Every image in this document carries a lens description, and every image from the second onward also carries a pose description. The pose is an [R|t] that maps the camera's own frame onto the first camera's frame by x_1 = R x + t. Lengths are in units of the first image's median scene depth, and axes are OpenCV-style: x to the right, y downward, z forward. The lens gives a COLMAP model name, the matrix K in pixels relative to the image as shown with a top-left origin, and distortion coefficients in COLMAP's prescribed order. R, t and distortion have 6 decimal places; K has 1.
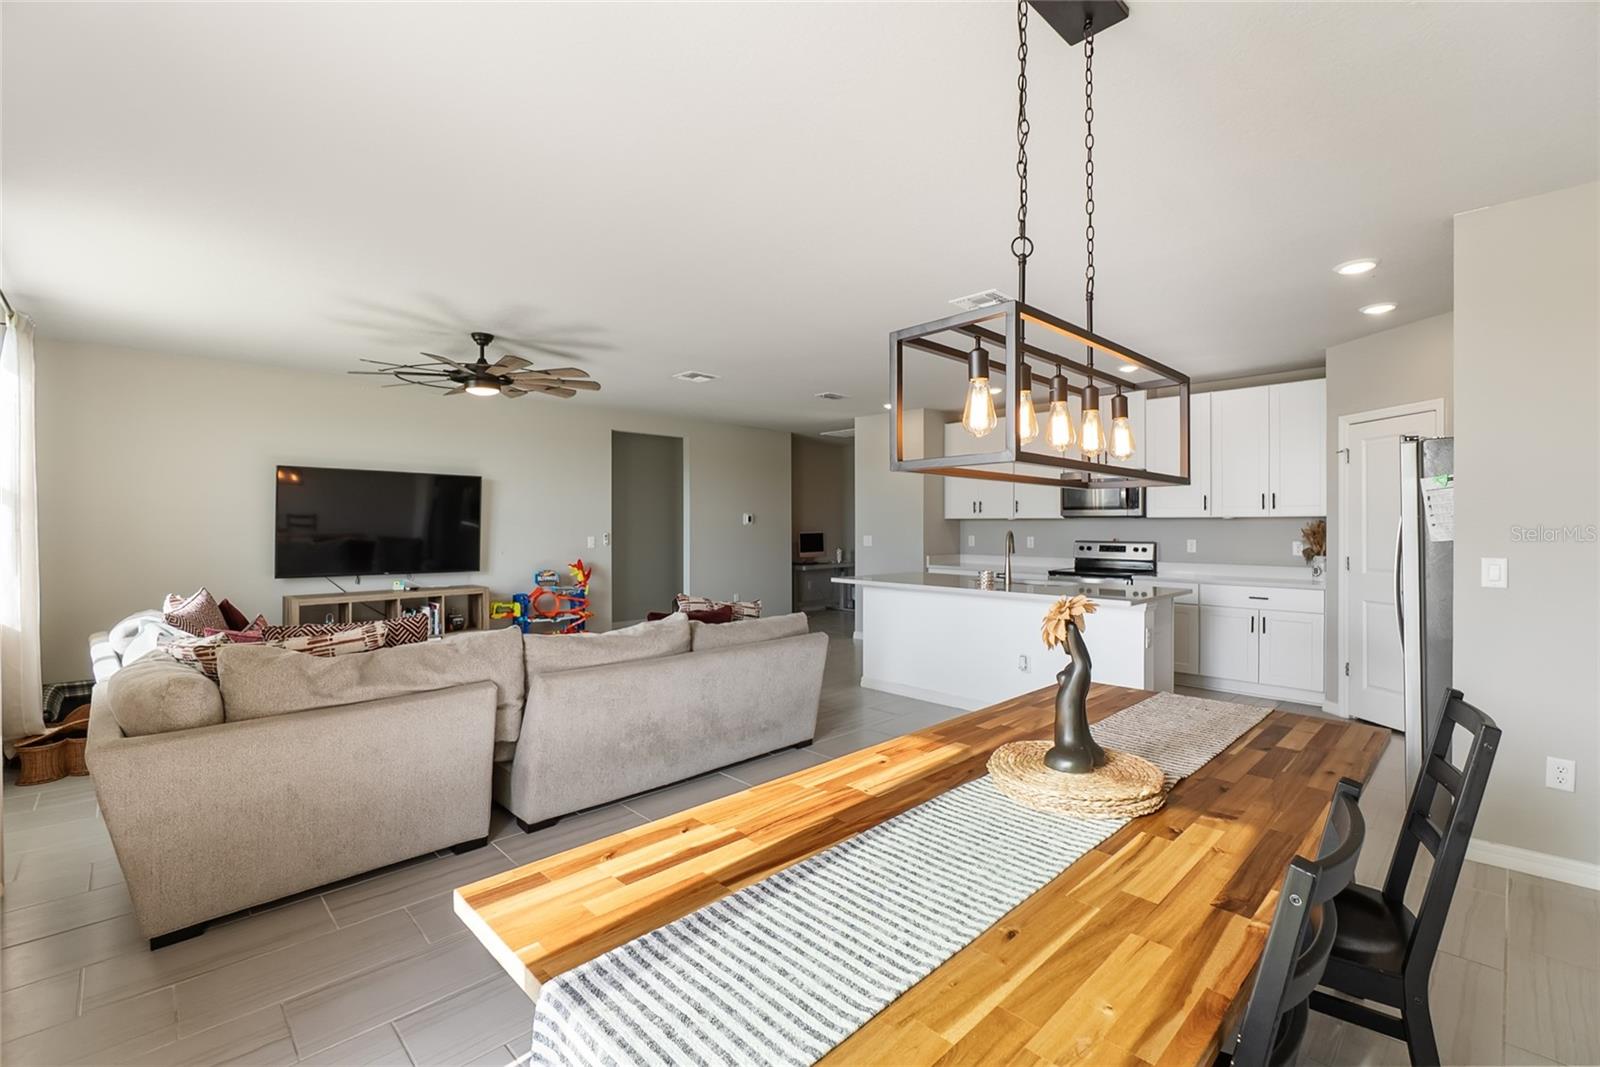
lens RADIAL K [[700.0, 0, 806.2], [0, 700.0, 525.8], [0, 0, 1]] dist [-0.006343, 0.001089]
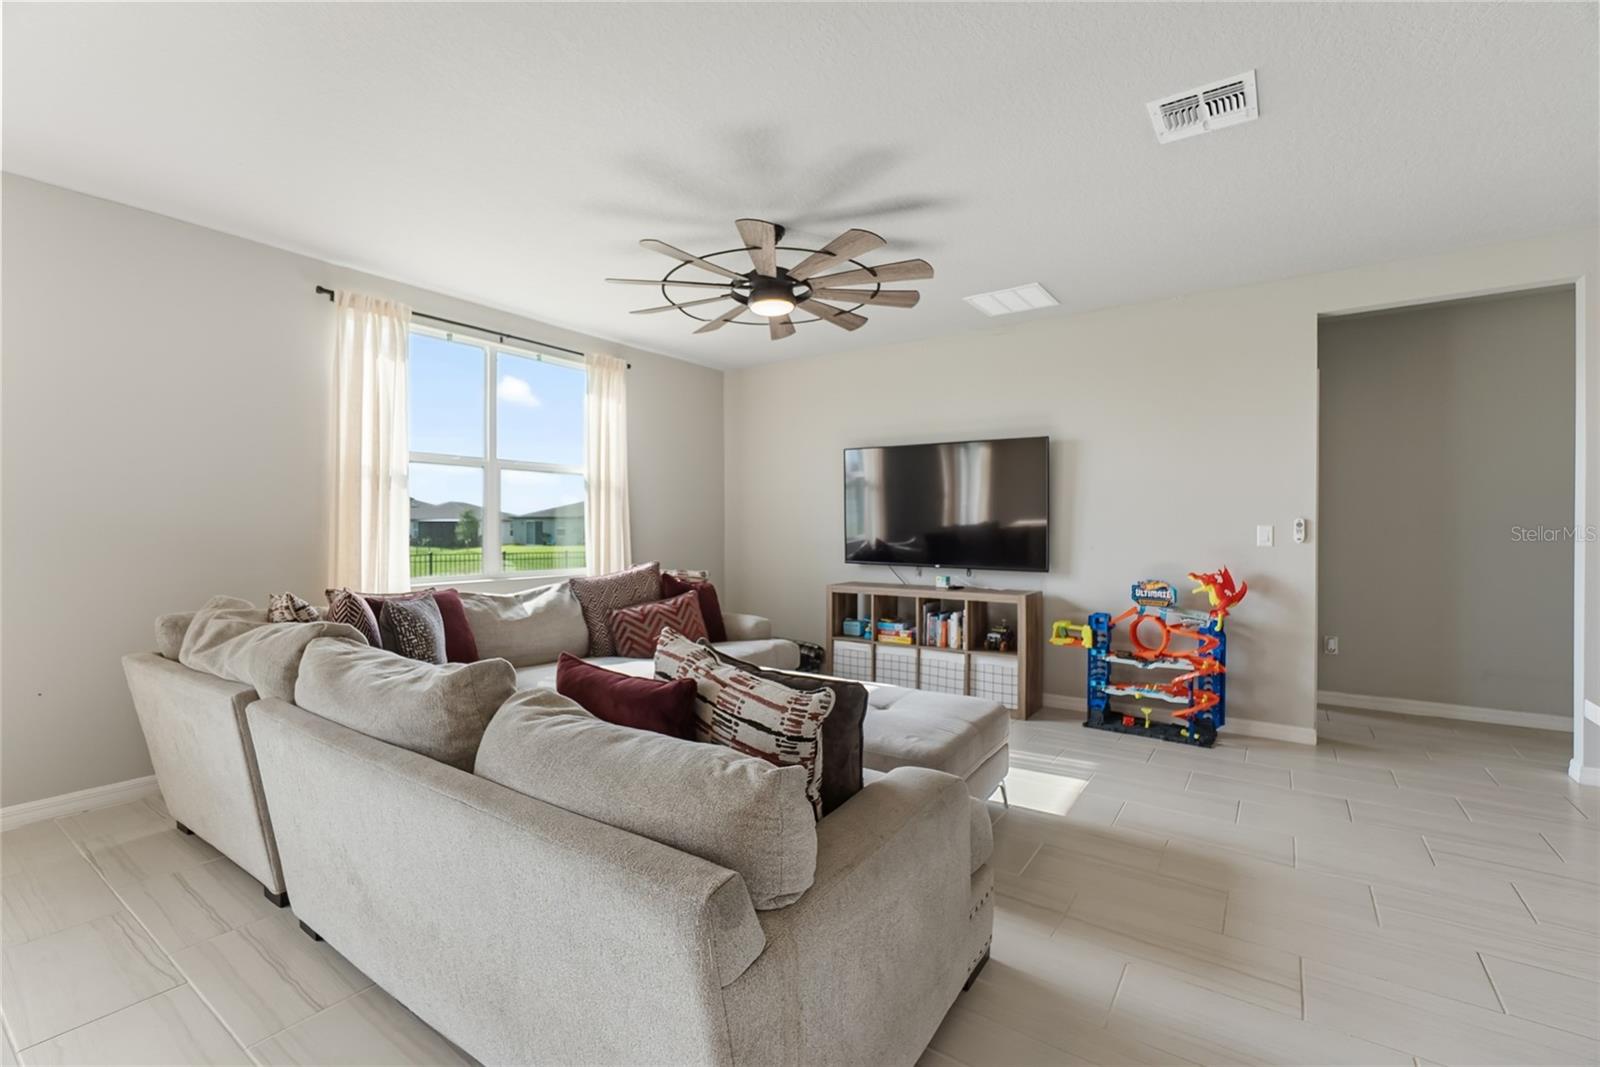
lens RADIAL K [[700.0, 0, 810.4], [0, 700.0, 532.2], [0, 0, 1]] dist [-0.006343, 0.001089]
pose [[0.189546, 0.004965, -0.981859, 0.175012], [-0.004081, 0.999983, 0.004269, 0.023116], [0.981863, 0.003198, 0.189563, 0.650710]]
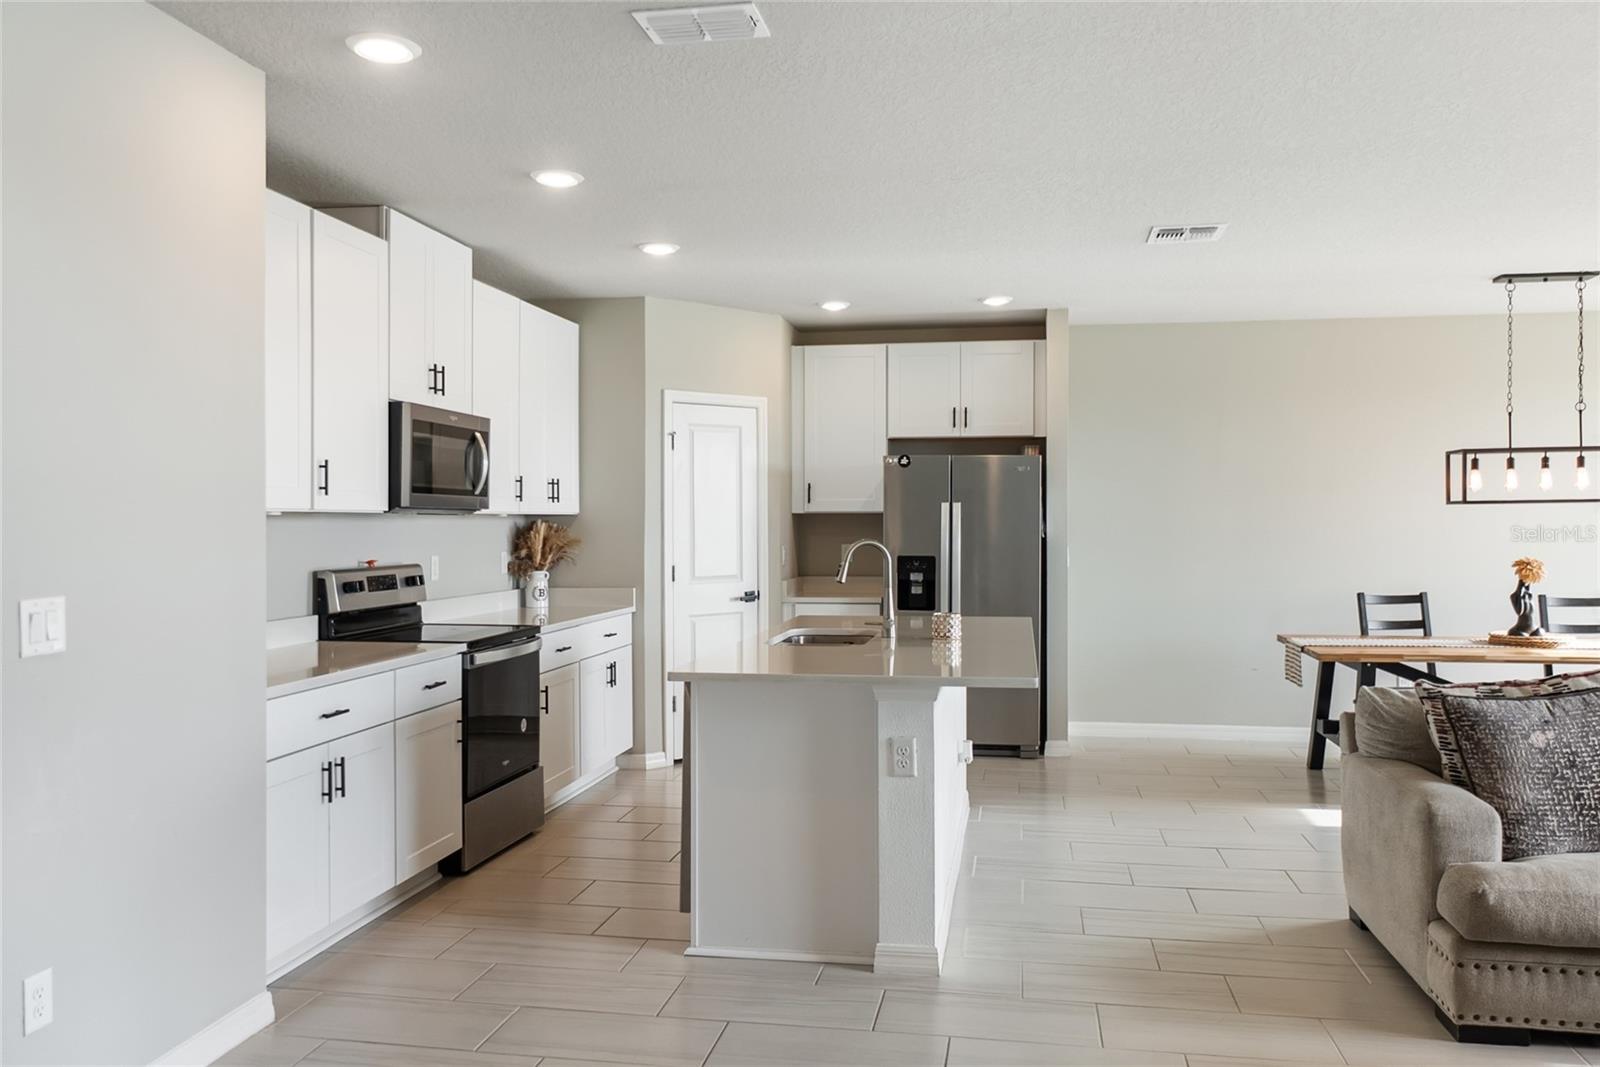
lens RADIAL K [[1245.2, 0, 808.5], [0, 1245.2, 521.7], [0, 0, 1]] dist [-0.005561, -0.005910]
pose [[-0.574803, 0.001385, 0.818291, -0.372369], [0.006067, 0.999978, 0.002569, -0.006397], [-0.818270, 0.006442, -0.574799, 1.294030]]
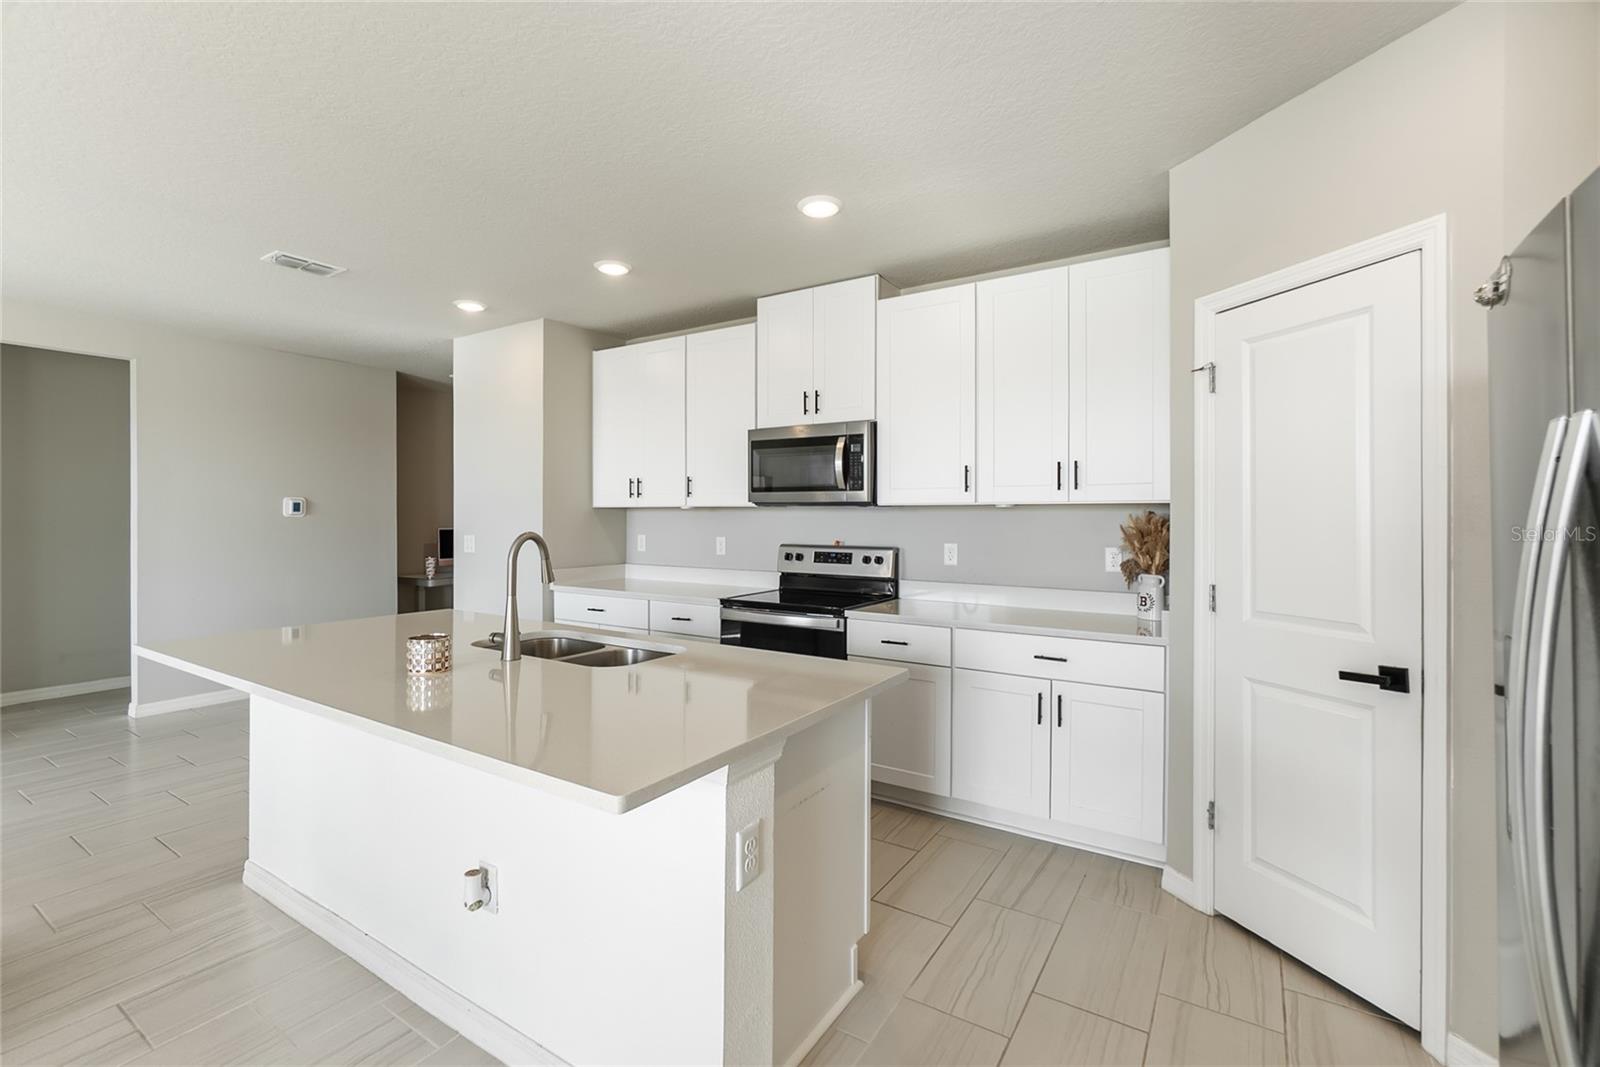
lens RADIAL K [[700.0, 0, 803.7], [0, 700.0, 517.5], [0, 0, 1]] dist [-0.006343, 0.001089]
pose [[0.975485, 0.000745, 0.220063, 0.297572], [-0.000883, 0.999999, 0.000527, -0.001965], [-0.220062, -0.000709, 0.975486, 0.447522]]
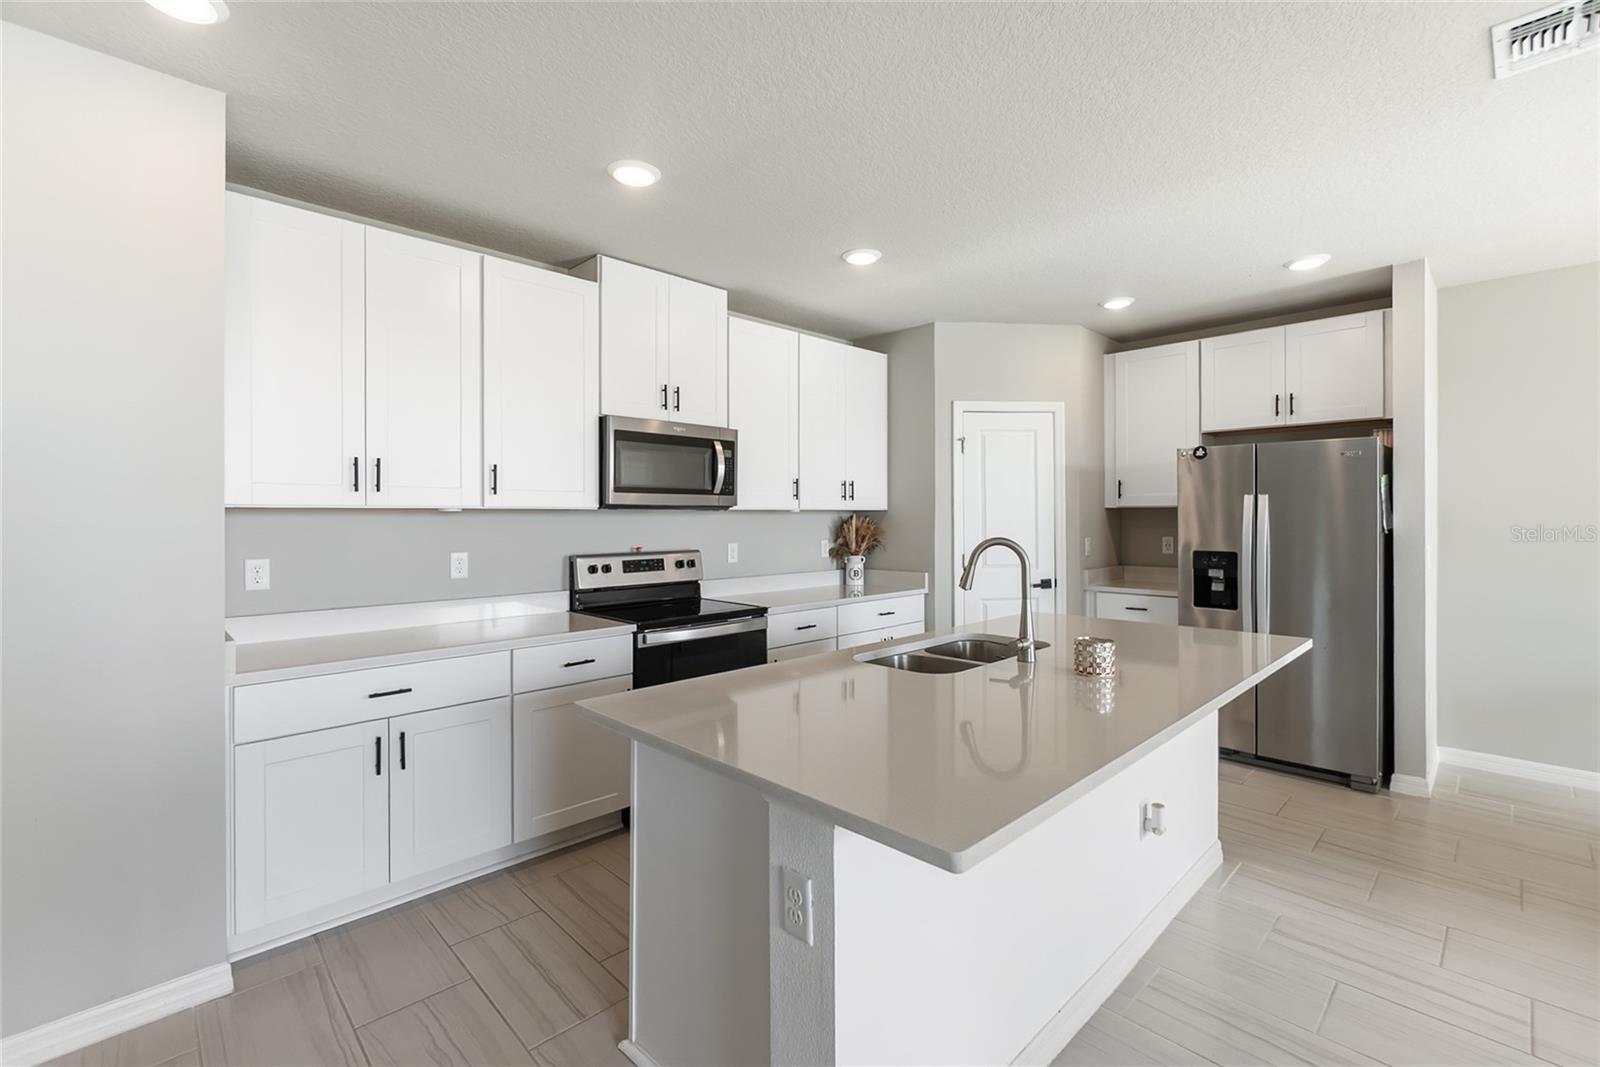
lens RADIAL K [[700.0, 0, 808.7], [0, 700.0, 515.3], [0, 0, 1]] dist [-0.006343, 0.001089]
pose [[0.012992, 0.003349, 0.999910, -0.113735], [0.008551, 0.999957, -0.003460, -0.004007], [-0.999879, 0.008595, 0.012963, 0.908600]]
